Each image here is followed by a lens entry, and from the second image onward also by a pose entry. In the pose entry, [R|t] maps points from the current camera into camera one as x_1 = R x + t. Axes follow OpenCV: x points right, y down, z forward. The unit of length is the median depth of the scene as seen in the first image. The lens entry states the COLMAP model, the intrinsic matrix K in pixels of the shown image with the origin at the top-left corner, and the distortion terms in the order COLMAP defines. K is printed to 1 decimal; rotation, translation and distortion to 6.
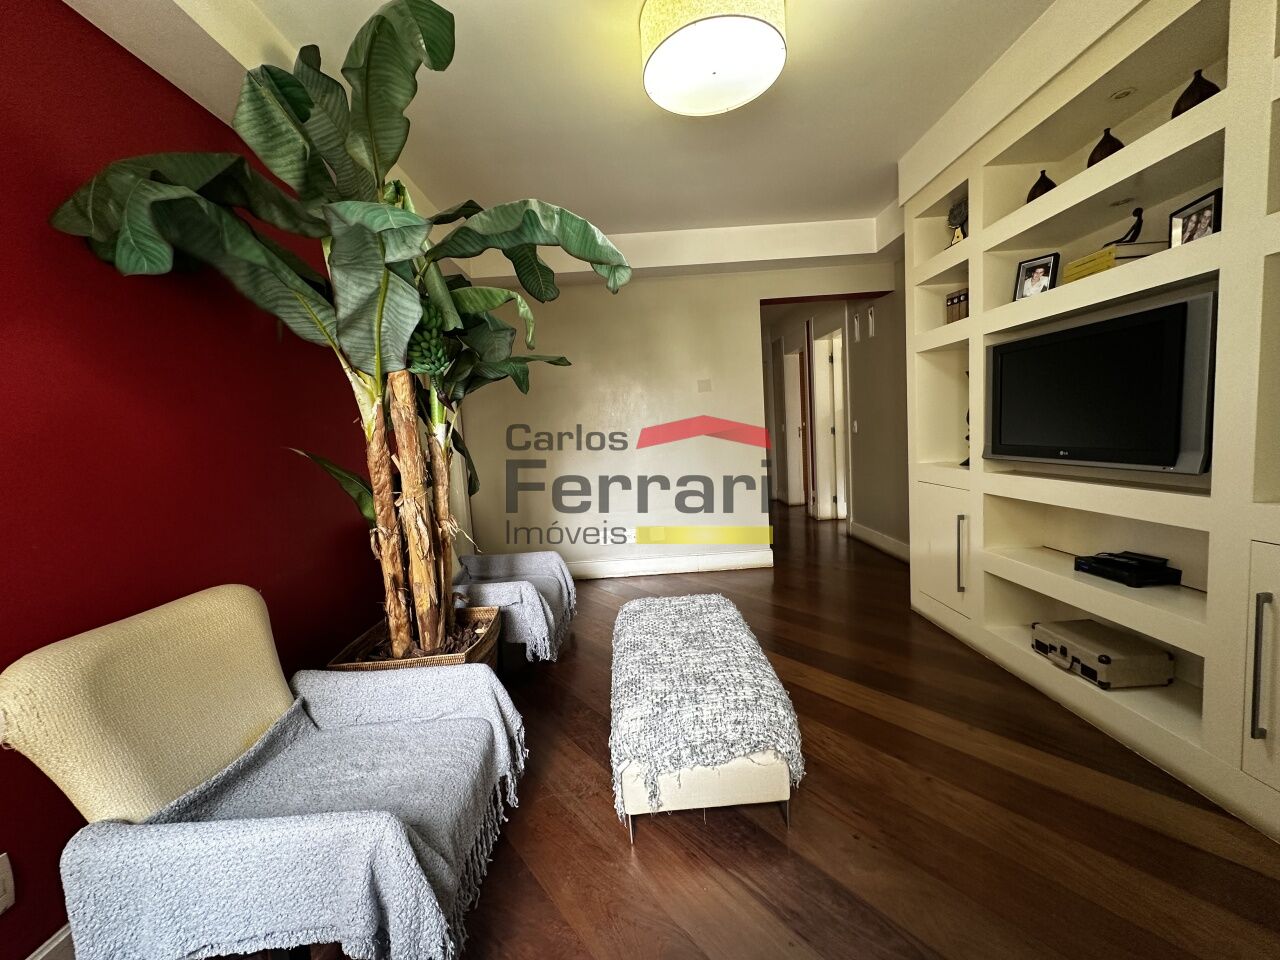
lens RADIAL K [[512.3, 0, 637.7], [0, 512.3, 480.1], [0, 0, 1]] dist [0.003813, 0.000526]
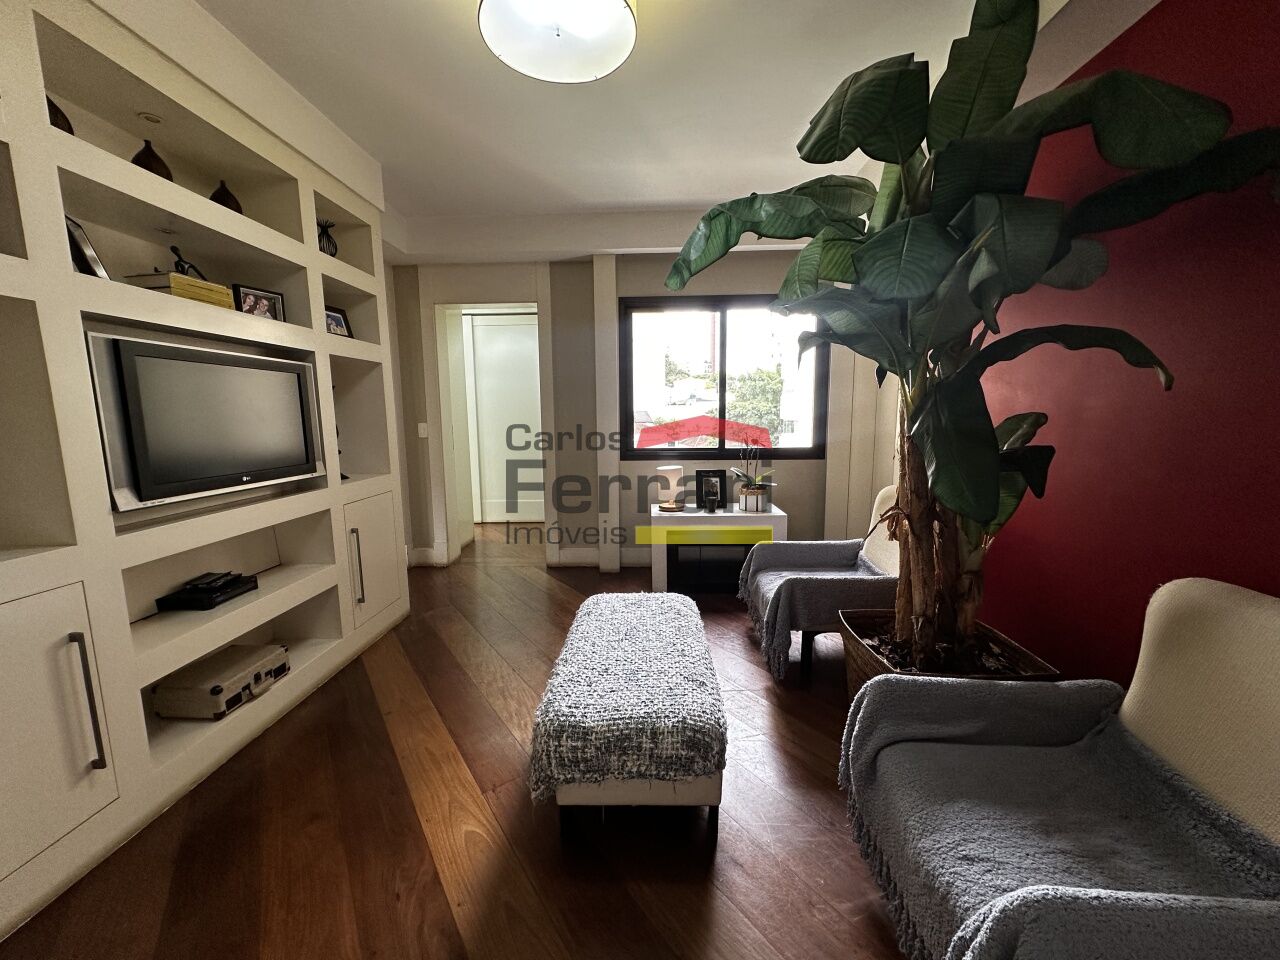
lens RADIAL K [[512.3, 0, 635.5], [0, 512.3, 482.1], [0, 0, 1]] dist [0.003813, 0.000526]
pose [[-0.995311, 0.071463, 0.065185, 0.010260], [0.084611, 0.969807, 0.228727, -0.215759], [-0.046872, 0.233170, -0.971306, 1.989603]]
